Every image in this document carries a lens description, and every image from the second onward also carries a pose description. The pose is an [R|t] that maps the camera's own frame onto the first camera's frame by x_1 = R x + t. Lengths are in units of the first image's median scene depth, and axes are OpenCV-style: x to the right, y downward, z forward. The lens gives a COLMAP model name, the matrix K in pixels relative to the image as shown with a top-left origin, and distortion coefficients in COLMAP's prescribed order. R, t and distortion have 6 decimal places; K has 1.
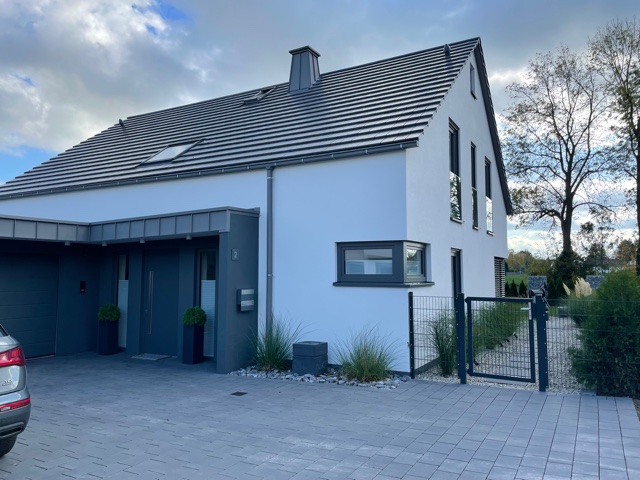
lens RADIAL K [[474.0, 0, 320.0], [0, 474.0, 240.0], [0, 0, 1]] dist [0.091193, -0.126227]
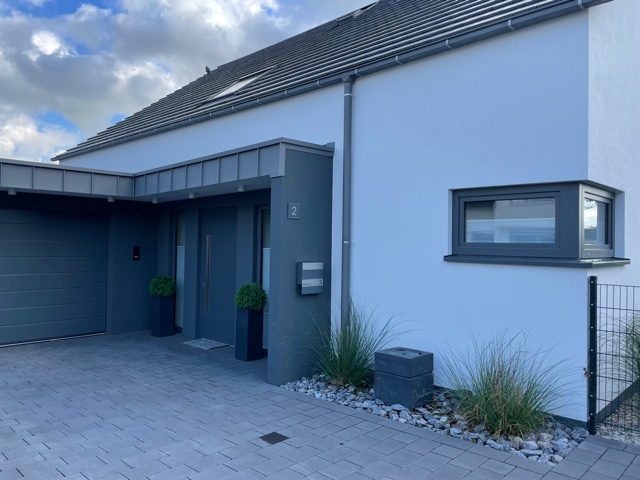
lens RADIAL K [[474.0, 0, 320.0], [0, 474.0, 240.0], [0, 0, 1]] dist [0.091193, -0.126227]
pose [[0.970318, 0.014705, -0.241387, 0.018597], [0.000302, 0.998075, 0.062017, 0.028973], [0.241834, -0.060249, 0.968445, 0.337953]]
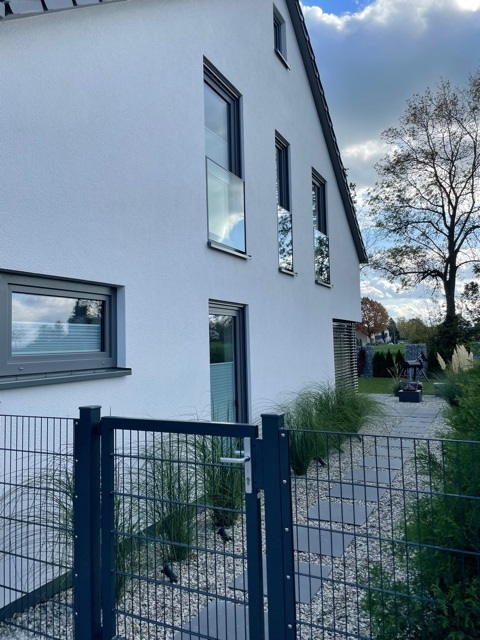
lens RADIAL K [[474.0, 0, 240.0], [0, 474.0, 320.0], [0, 0, 1]] dist [0.091193, -0.126227]
pose [[0.998511, -0.022591, 0.049650, 0.307573], [0.021784, 0.999623, 0.016740, 0.034424], [-0.050010, -0.015634, 0.998626, 0.506114]]
